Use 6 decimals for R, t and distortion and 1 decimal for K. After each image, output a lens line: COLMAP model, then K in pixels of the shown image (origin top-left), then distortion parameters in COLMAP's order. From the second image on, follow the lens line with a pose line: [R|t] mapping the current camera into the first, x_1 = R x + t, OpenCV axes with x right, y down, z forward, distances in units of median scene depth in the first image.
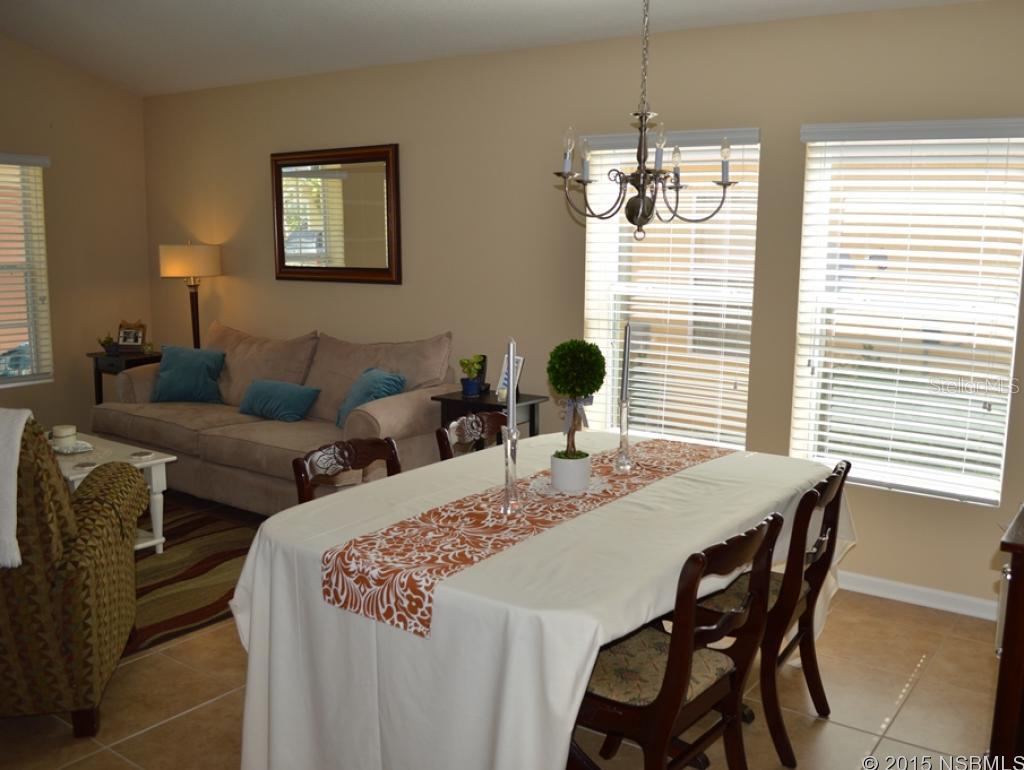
lens RADIAL K [[945.0, 0, 513.3], [0, 945.0, 365.7], [0, 0, 1]] dist [-0.004272, -0.002659]
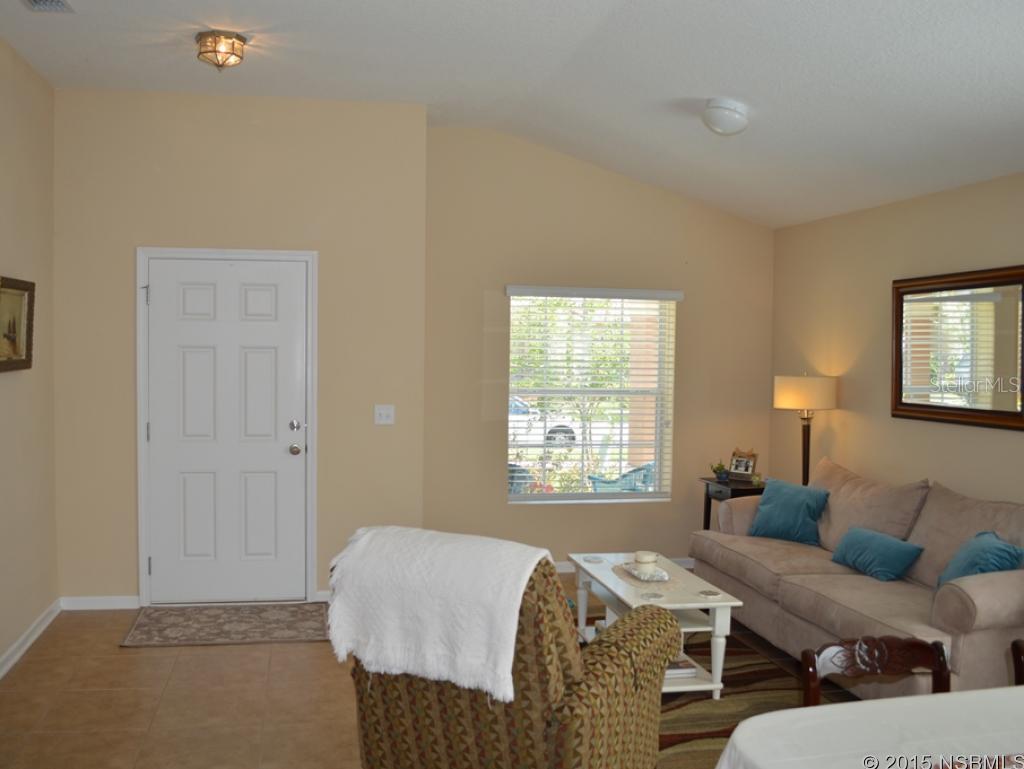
lens RADIAL K [[913.5, 0, 467.6], [0, 913.5, 383.9], [0, 0, 1]] dist [-0.090924, 0.002249]
pose [[0.714564, 0.032333, -0.698822, 0.063780], [-0.099962, 0.993400, -0.056251, -0.038109], [0.692391, 0.110051, 0.713080, 0.117112]]
